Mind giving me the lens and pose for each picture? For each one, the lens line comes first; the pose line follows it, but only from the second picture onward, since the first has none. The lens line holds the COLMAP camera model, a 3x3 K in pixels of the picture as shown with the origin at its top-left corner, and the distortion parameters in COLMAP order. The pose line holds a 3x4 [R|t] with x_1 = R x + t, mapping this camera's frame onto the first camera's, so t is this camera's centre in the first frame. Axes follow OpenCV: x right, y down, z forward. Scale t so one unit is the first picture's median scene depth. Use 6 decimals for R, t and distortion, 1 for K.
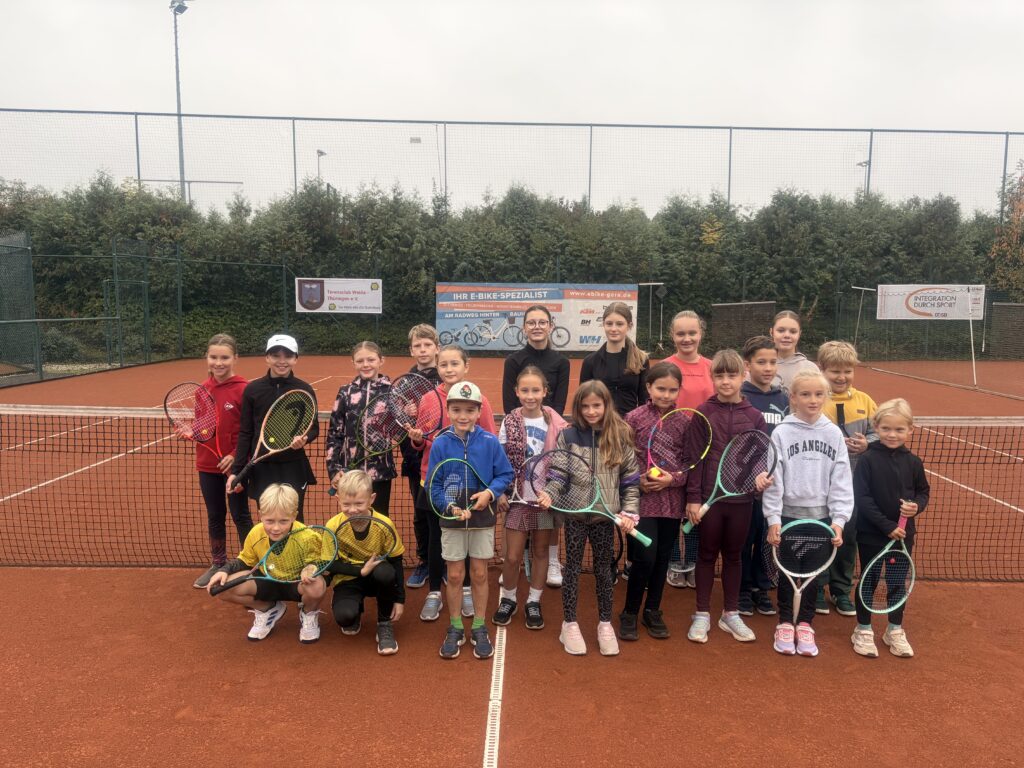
lens RADIAL K [[775.5, 0, 515.7], [0, 775.5, 387.6], [0, 0, 1]] dist [0.068658, -0.064852]
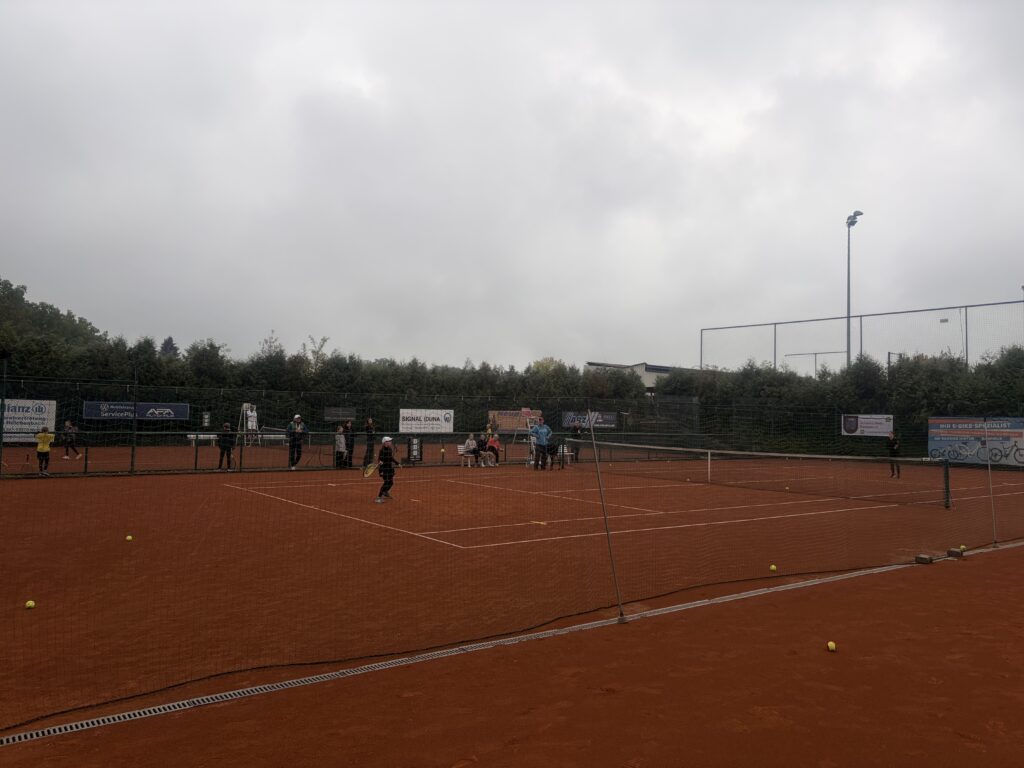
lens RADIAL K [[775.5, 0, 515.7], [0, 775.5, 387.6], [0, 0, 1]] dist [0.068658, -0.064852]
pose [[0.618968, -0.028601, -0.784896, 0.609243], [-0.099403, 0.988448, -0.114408, 0.065591], [0.779101, 0.148836, 0.608974, -0.584405]]
